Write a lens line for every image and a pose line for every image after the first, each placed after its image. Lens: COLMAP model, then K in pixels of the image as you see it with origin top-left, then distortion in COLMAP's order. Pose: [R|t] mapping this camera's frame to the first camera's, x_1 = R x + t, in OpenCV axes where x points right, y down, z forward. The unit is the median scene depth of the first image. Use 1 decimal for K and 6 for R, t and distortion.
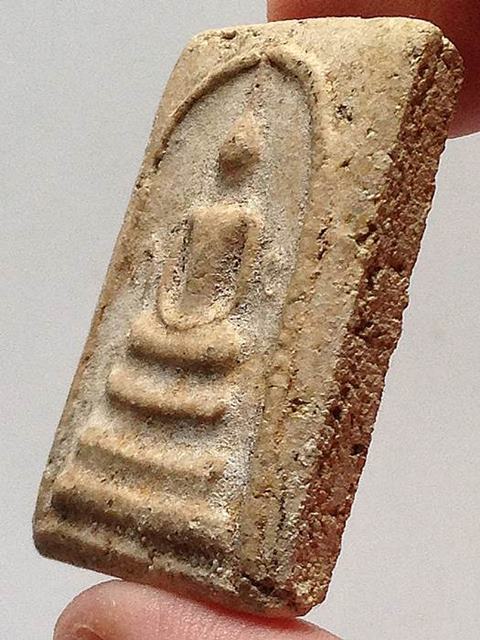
lens RADIAL K [[2321.5, 0, 239.9], [0, 2321.5, 320.3], [0, 0, 1]] dist [0.082396, 0.000000]
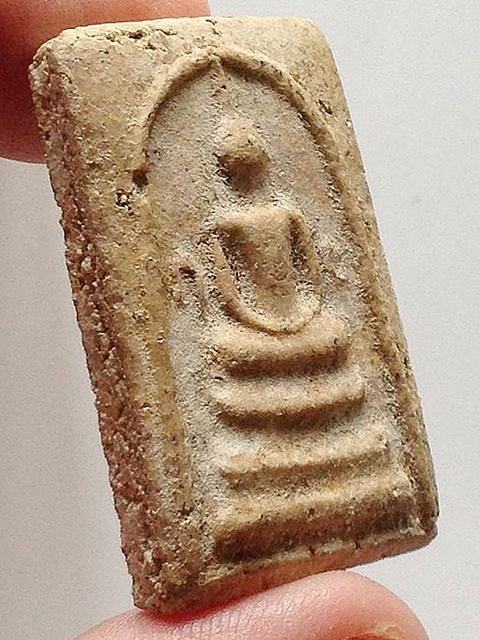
lens RADIAL K [[2206.8, 0, 239.9], [0, 2206.8, 319.5], [0, 0, 1]] dist [0.068533, 0.000000]
pose [[-0.092251, -0.197661, 0.975920, -0.968804], [0.059401, 0.977261, 0.203548, -0.200122], [-0.993962, 0.076748, -0.078412, 1.088067]]
